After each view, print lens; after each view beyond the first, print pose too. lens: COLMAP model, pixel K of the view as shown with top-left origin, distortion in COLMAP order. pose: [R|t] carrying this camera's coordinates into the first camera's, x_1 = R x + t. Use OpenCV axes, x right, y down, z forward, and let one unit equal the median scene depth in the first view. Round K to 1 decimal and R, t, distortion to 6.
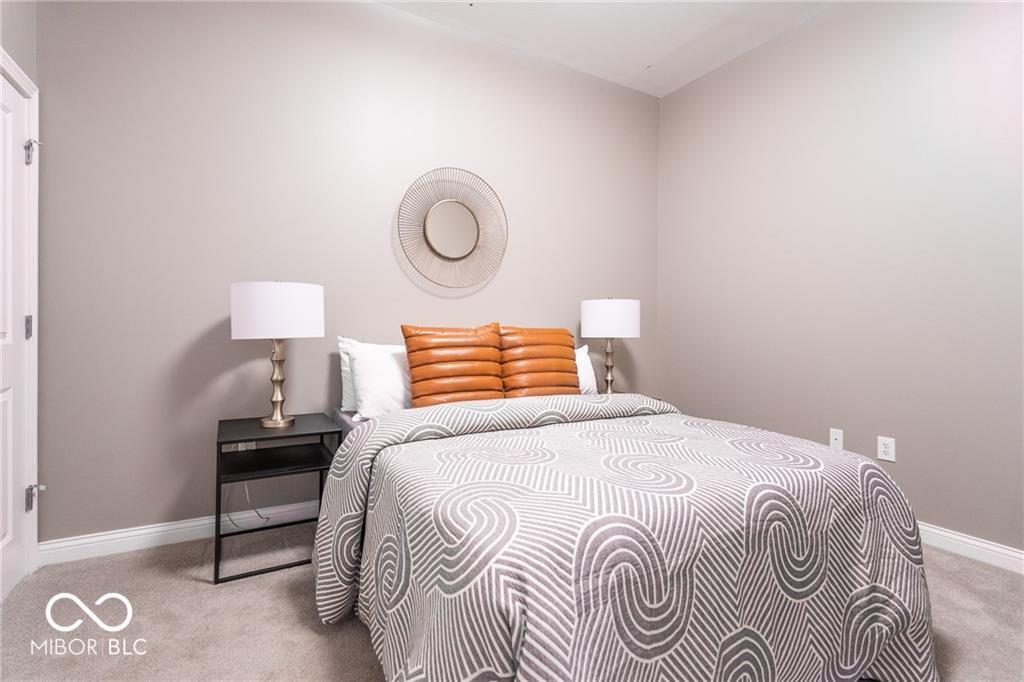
lens RADIAL K [[482.1, 0, 505.6], [0, 482.1, 337.1], [0, 0, 1]] dist [-0.005125, 0.001734]
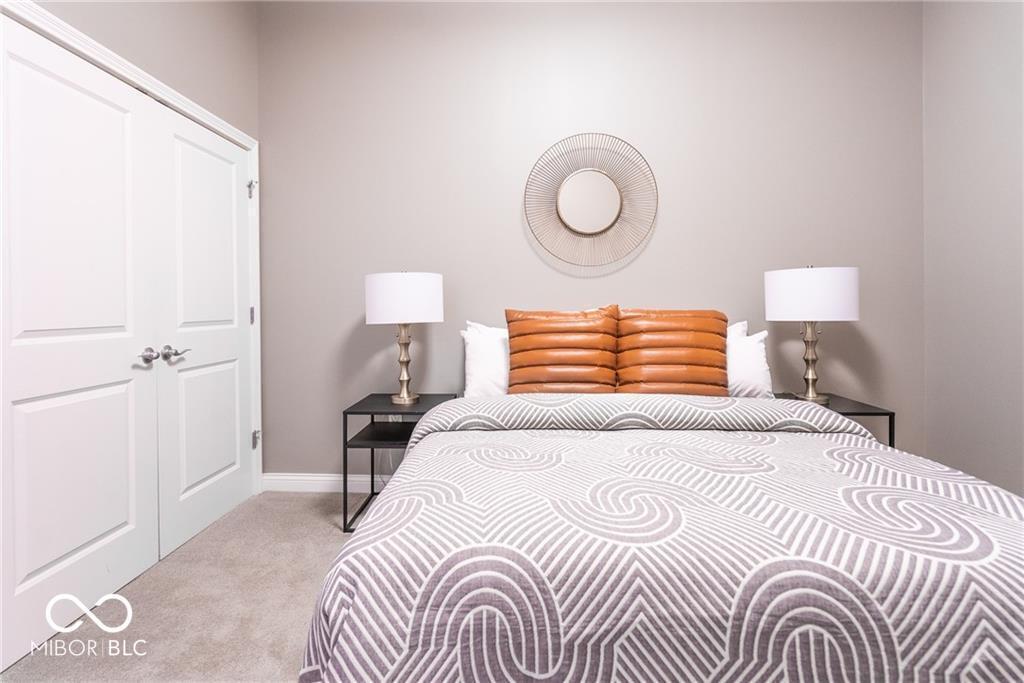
lens RADIAL K [[511.2, 0, 489.7], [0, 511.2, 315.6], [0, 0, 1]] dist [-0.001371, -0.000506]
pose [[0.835265, -0.007861, -0.549792, 0.389631], [0.006698, 0.999969, -0.004121, -0.010487], [0.549807, -0.000241, 0.835292, 0.149464]]
